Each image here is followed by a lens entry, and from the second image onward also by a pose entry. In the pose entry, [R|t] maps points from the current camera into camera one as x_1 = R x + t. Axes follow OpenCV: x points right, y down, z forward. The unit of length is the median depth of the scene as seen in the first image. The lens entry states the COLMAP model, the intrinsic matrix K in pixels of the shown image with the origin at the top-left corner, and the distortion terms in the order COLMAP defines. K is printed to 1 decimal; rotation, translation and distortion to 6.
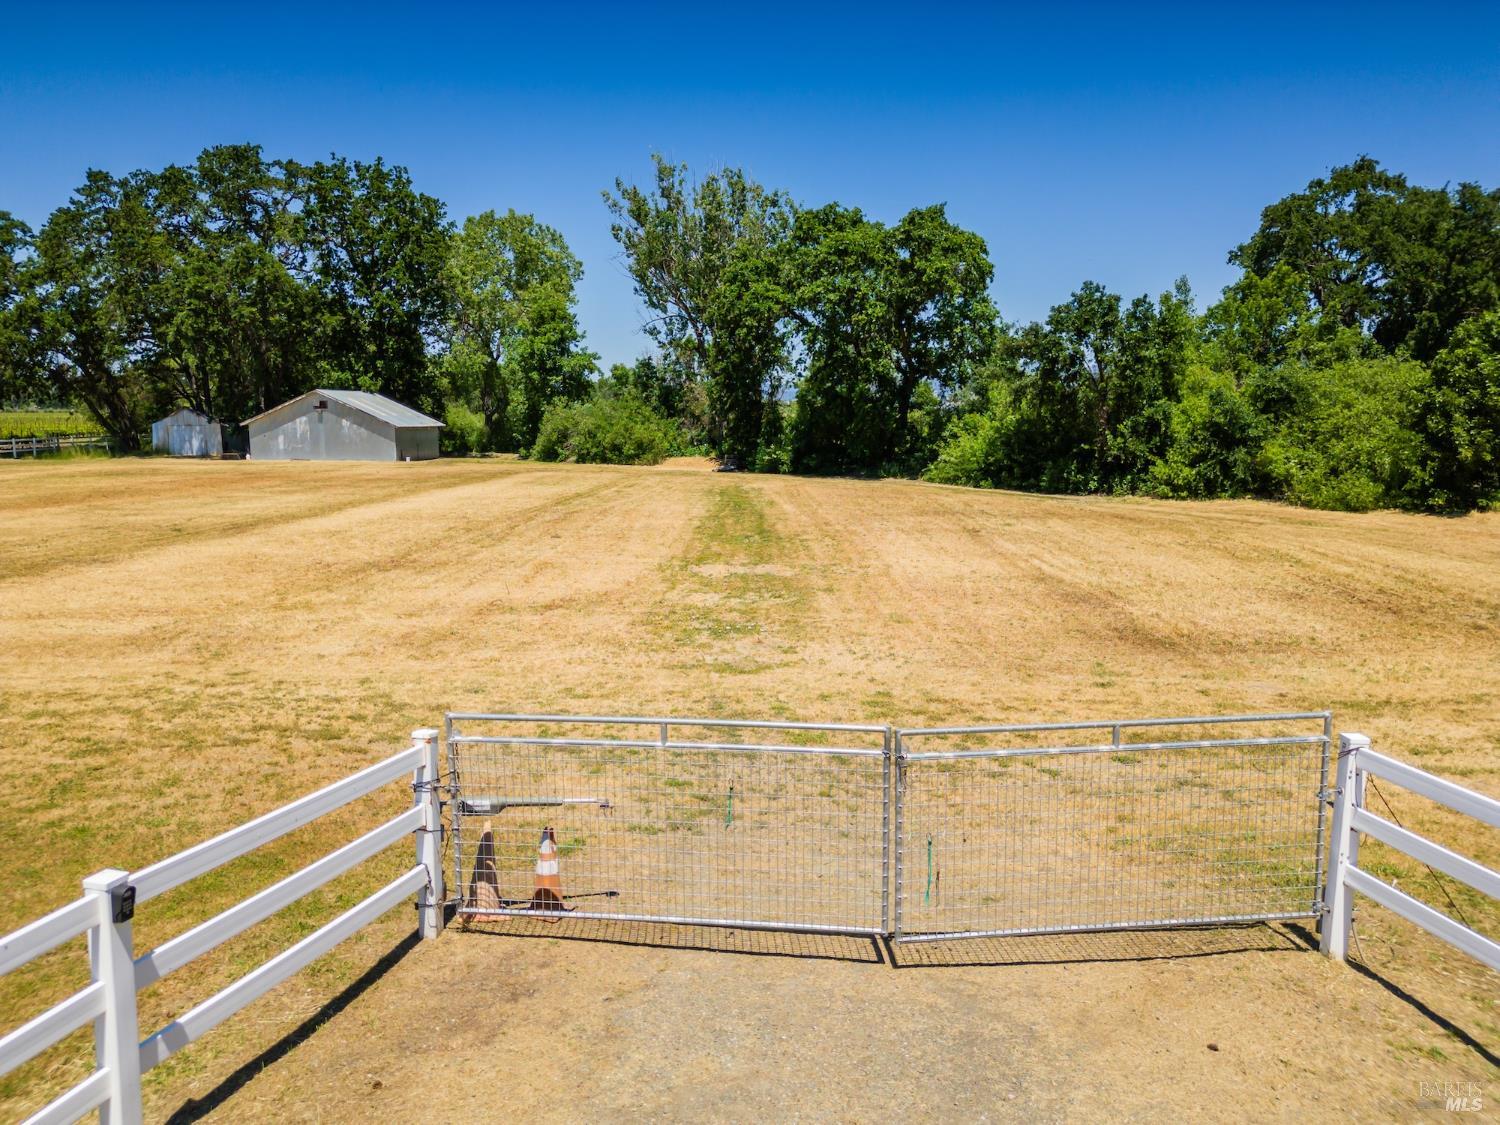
lens RADIAL K [[1050.1, 0, 747.2], [0, 1050.1, 560.4], [0, 0, 1]] dist [0.066136, -0.059325]
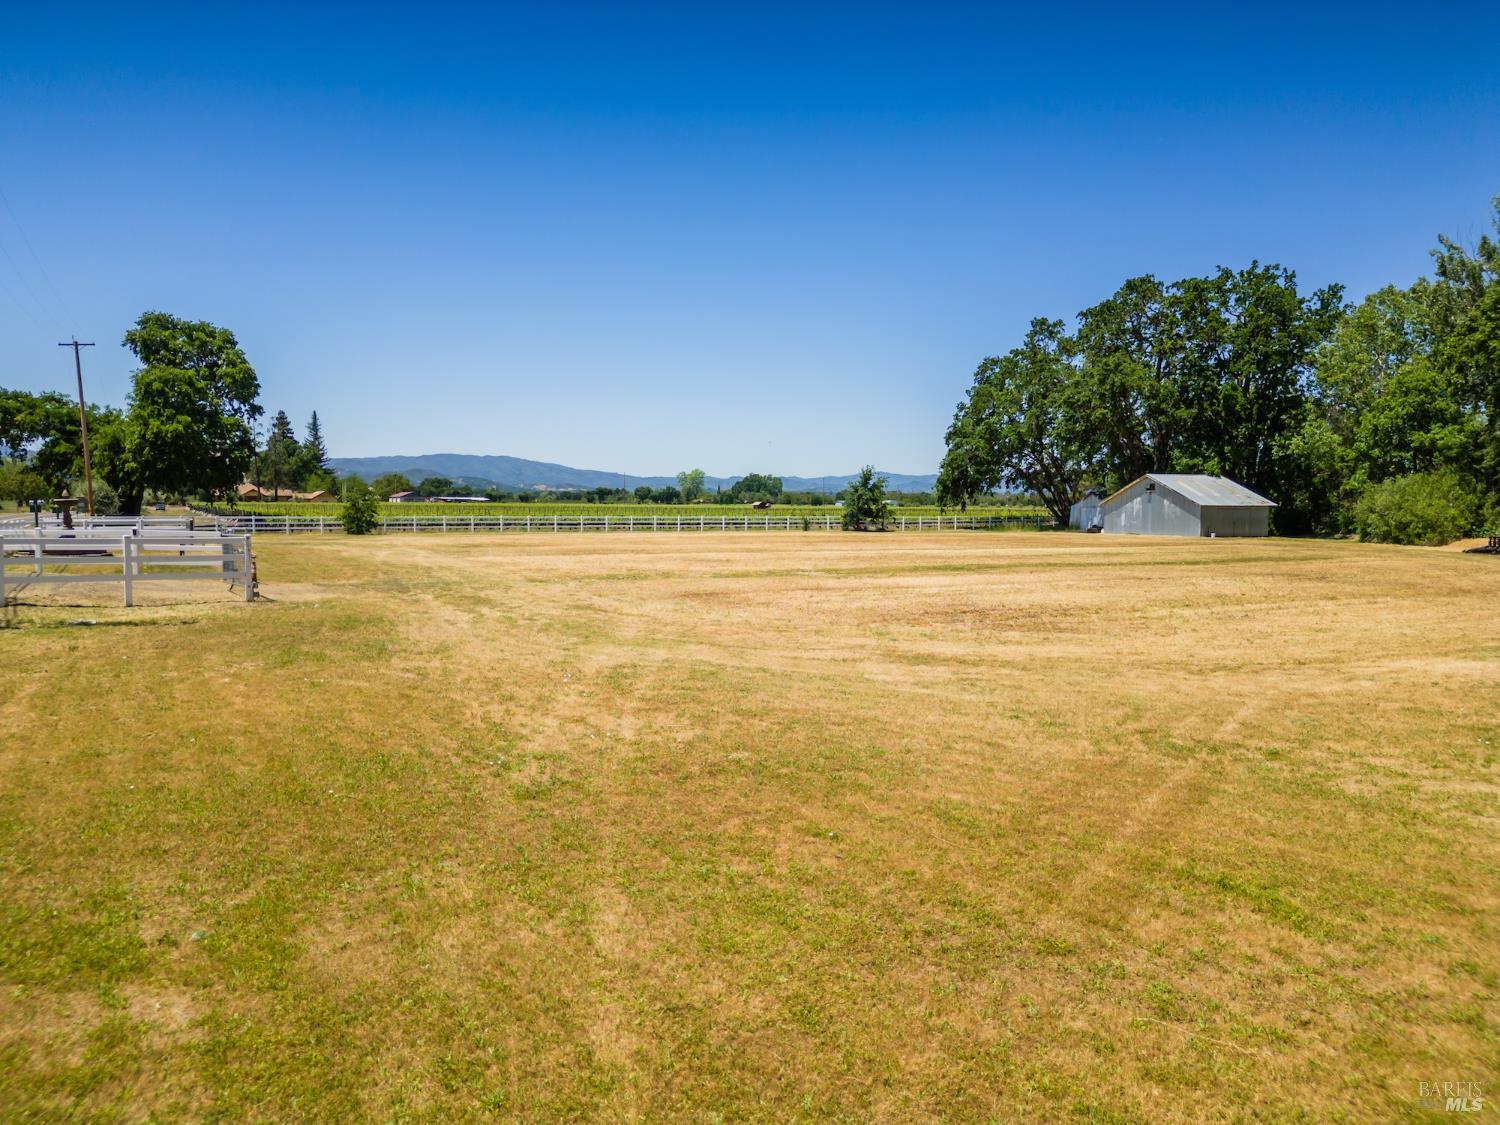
lens RADIAL K [[1050.1, 0, 747.2], [0, 1050.1, 560.4], [0, 0, 1]] dist [0.066136, -0.059325]
pose [[0.487212, 0.042590, -0.872245, 0.389532], [-0.123657, 0.992111, -0.020628, 0.010622], [0.864485, 0.117909, 0.488635, 0.063402]]
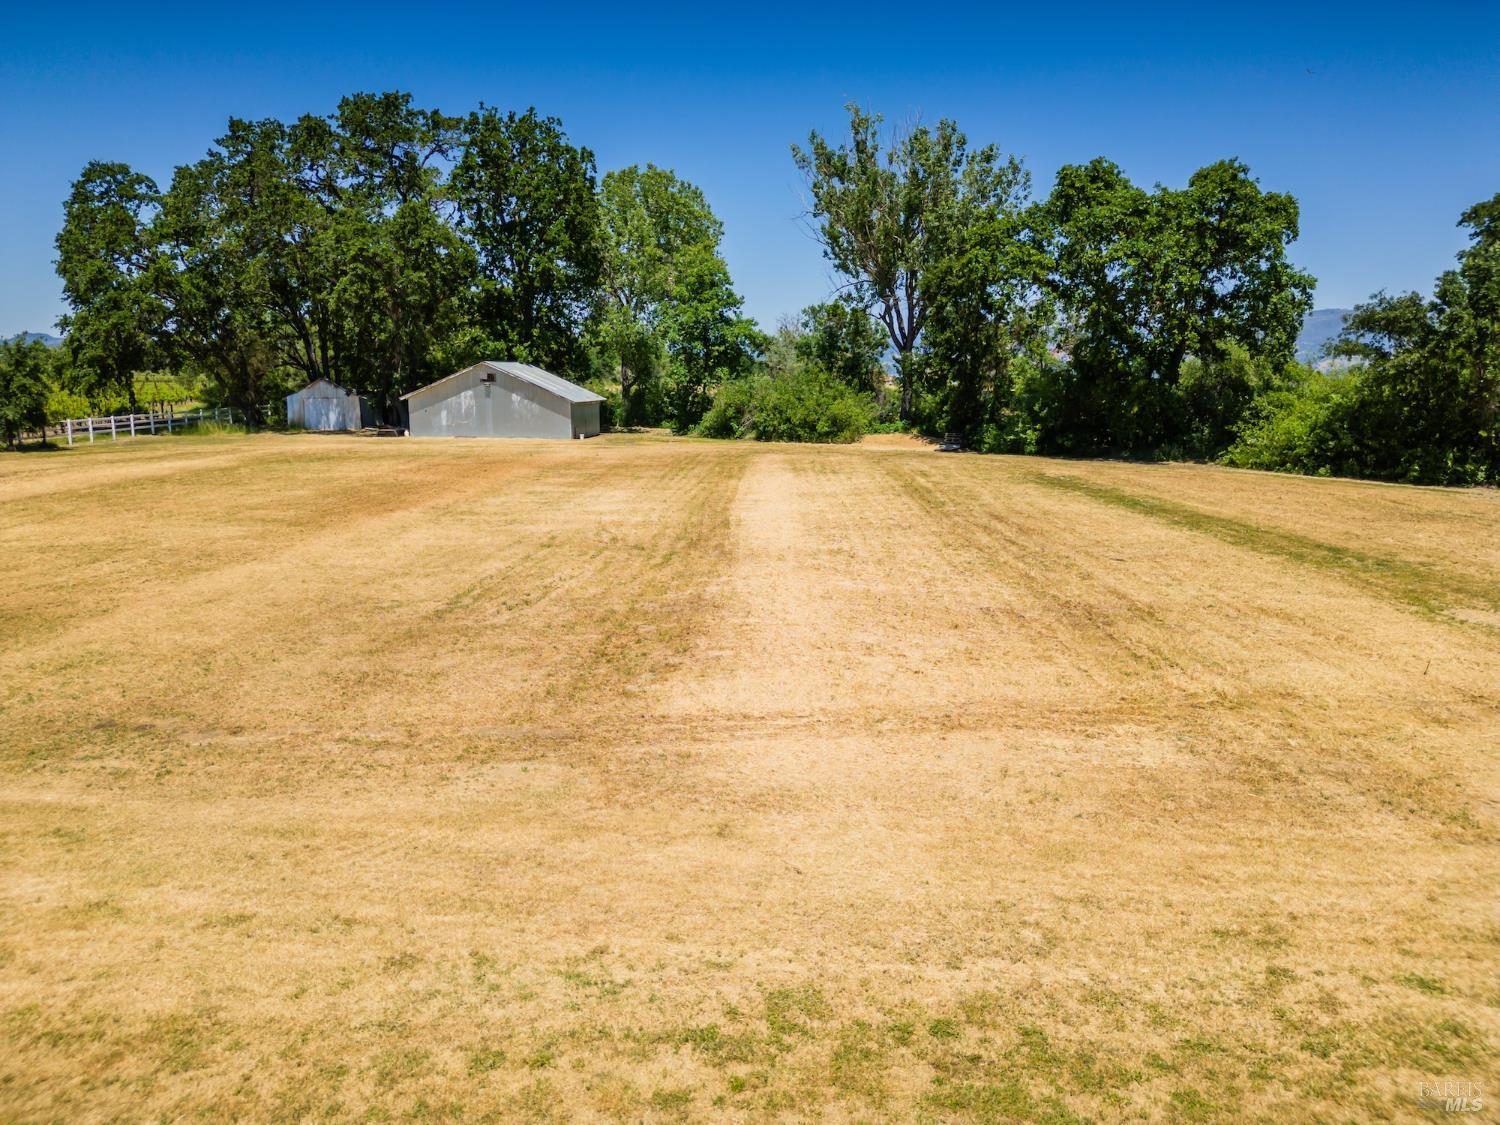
lens RADIAL K [[1050.1, 0, 747.2], [0, 1050.1, 560.4], [0, 0, 1]] dist [0.066136, -0.059325]
pose [[0.999801, -0.001339, 0.019907, -0.191049], [0.000614, 0.999338, 0.036385, -0.020000], [-0.019942, -0.036366, 0.999140, 0.063355]]
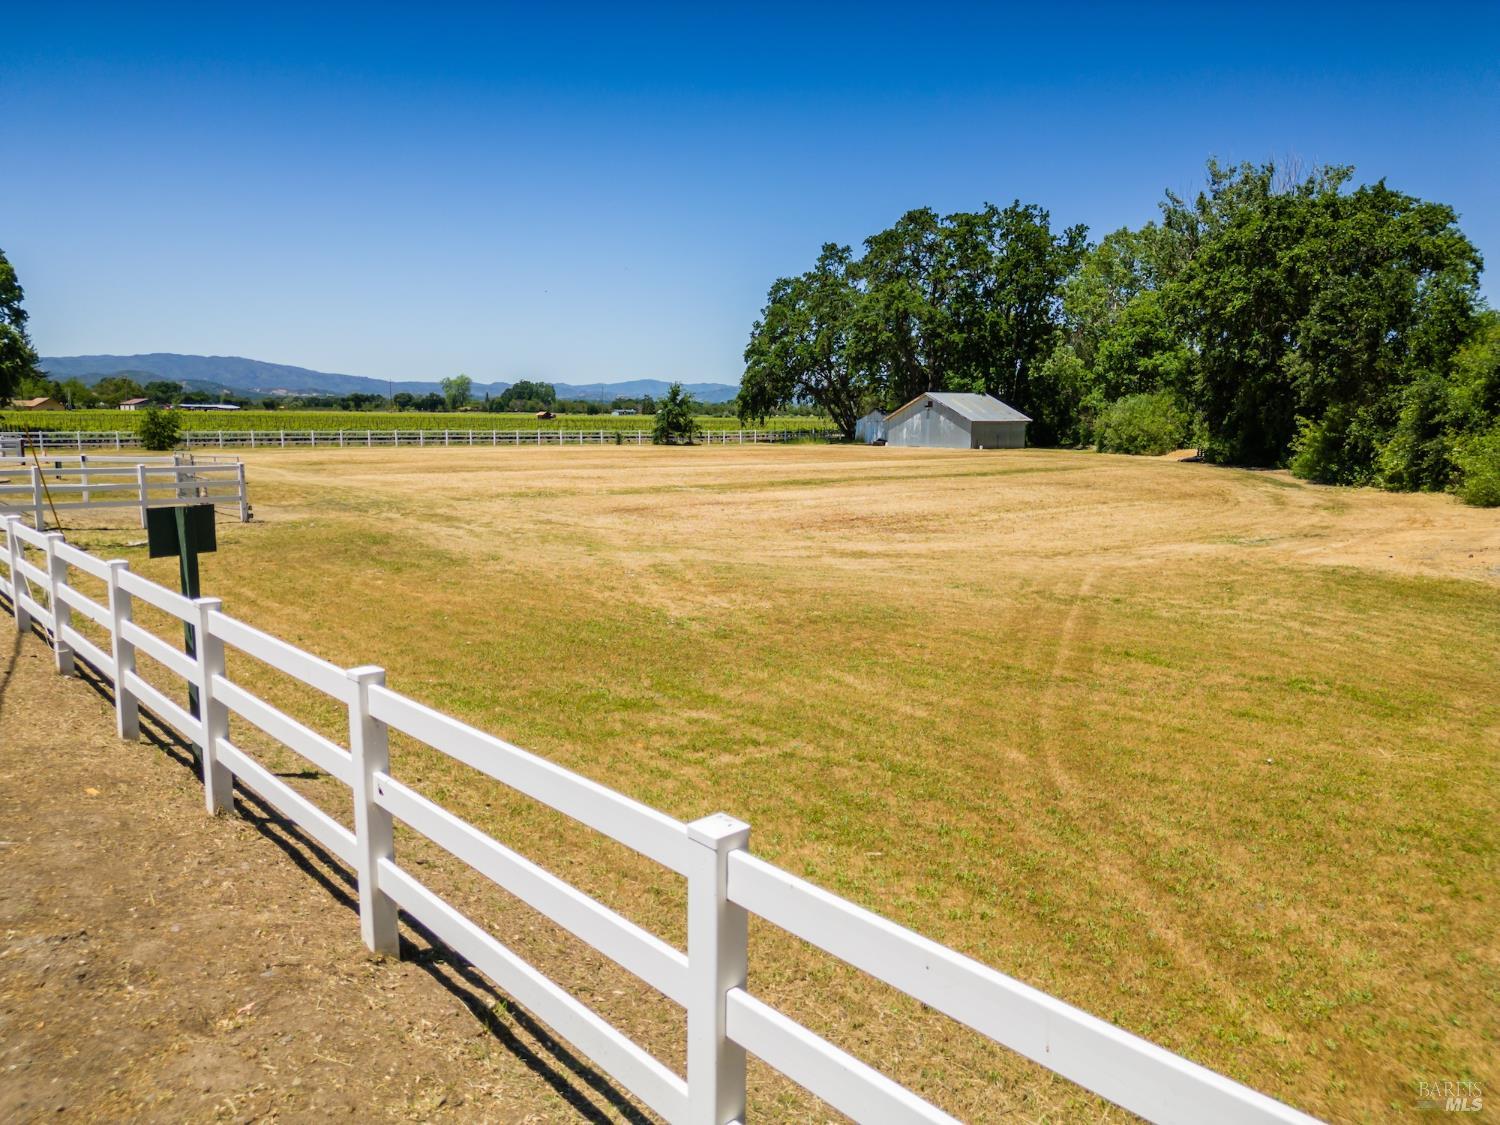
lens RADIAL K [[1047.9, 0, 748.3], [0, 1047.9, 559.0], [0, 0, 1]] dist [0.095586, -0.121408]
pose [[0.664923, 0.099949, -0.740195, 0.418443], [-0.106389, 0.993575, 0.038593, 0.014898], [0.739296, 0.053087, 0.671284, -0.018740]]
